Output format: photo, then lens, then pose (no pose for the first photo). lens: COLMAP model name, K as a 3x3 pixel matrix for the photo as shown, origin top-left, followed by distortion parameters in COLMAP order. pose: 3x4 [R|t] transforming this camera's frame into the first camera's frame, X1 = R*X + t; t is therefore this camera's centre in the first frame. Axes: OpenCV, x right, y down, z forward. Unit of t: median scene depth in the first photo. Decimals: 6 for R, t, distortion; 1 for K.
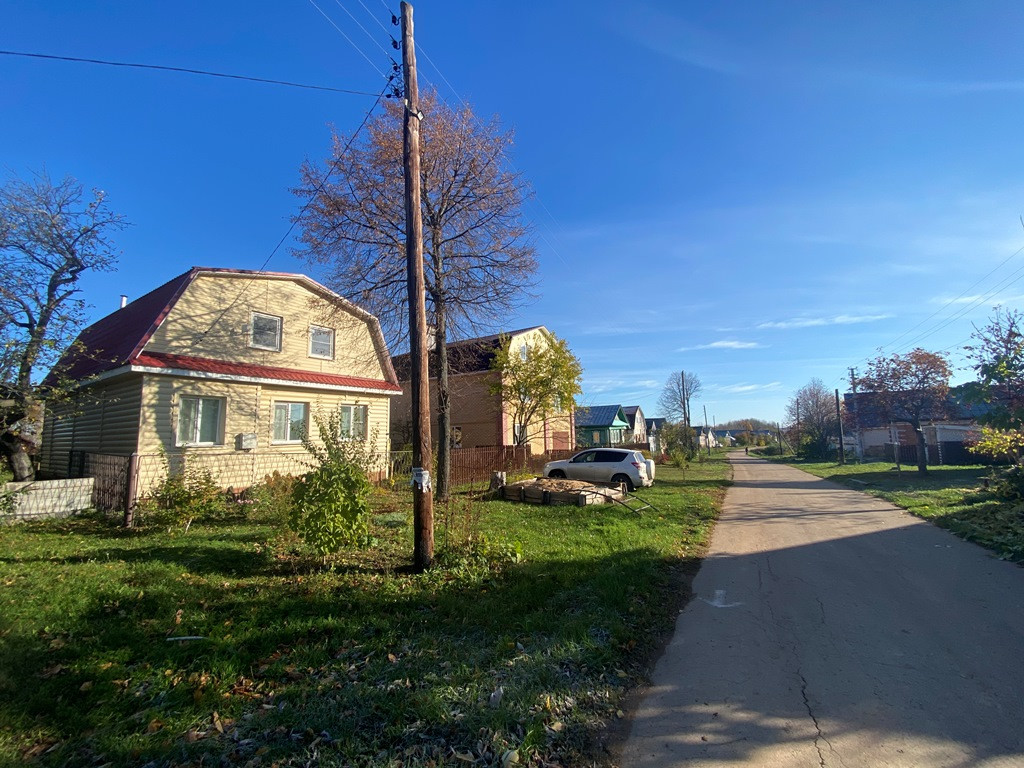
lens RADIAL K [[407.5, 0, 518.7], [0, 407.5, 381.3], [0, 0, 1]] dist [-0.017164, -0.006122]
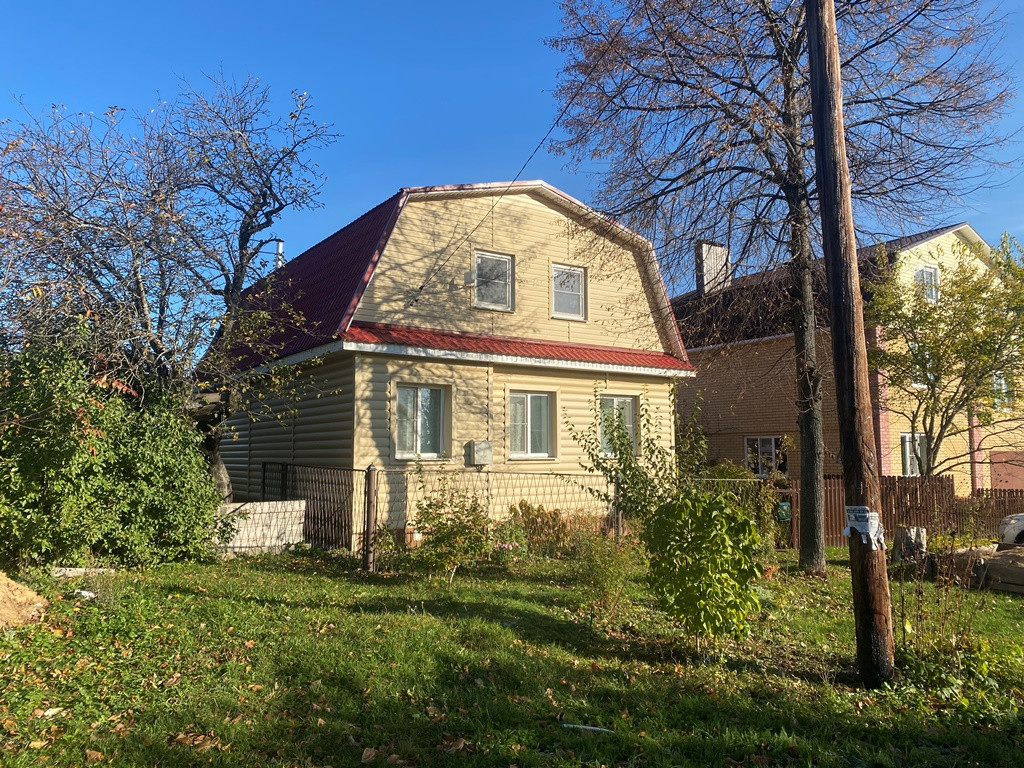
lens RADIAL K [[766.0, 0, 513.6], [0, 766.0, 390.4], [0, 0, 1]] dist [0.038255, -0.041087]
pose [[0.912357, -0.008625, -0.409304, -0.133536], [0.030035, 0.998494, 0.045909, -0.007239], [0.408291, -0.054179, 0.911242, -0.094460]]
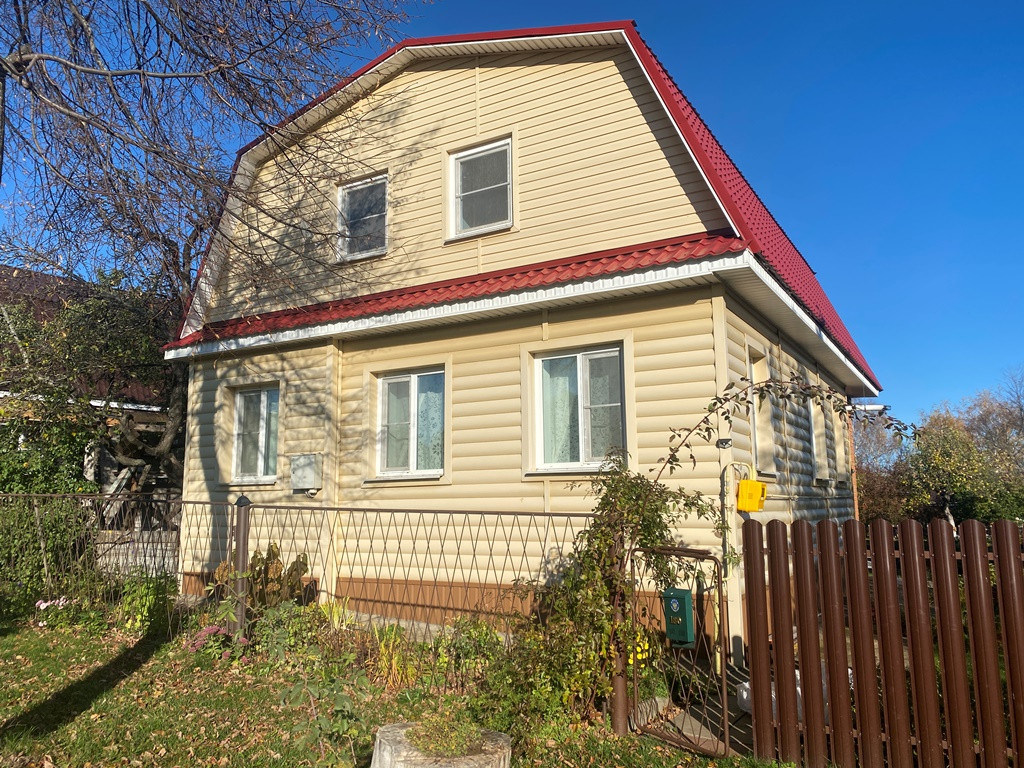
lens RADIAL K [[766.0, 0, 514.4], [0, 766.0, 382.3], [0, 0, 1]] dist [0.038255, -0.041087]
pose [[0.025587, -0.124997, -0.991827, 0.195589], [0.139725, 0.982860, -0.120262, 0.201618], [0.989860, -0.135505, 0.042614, 1.321236]]
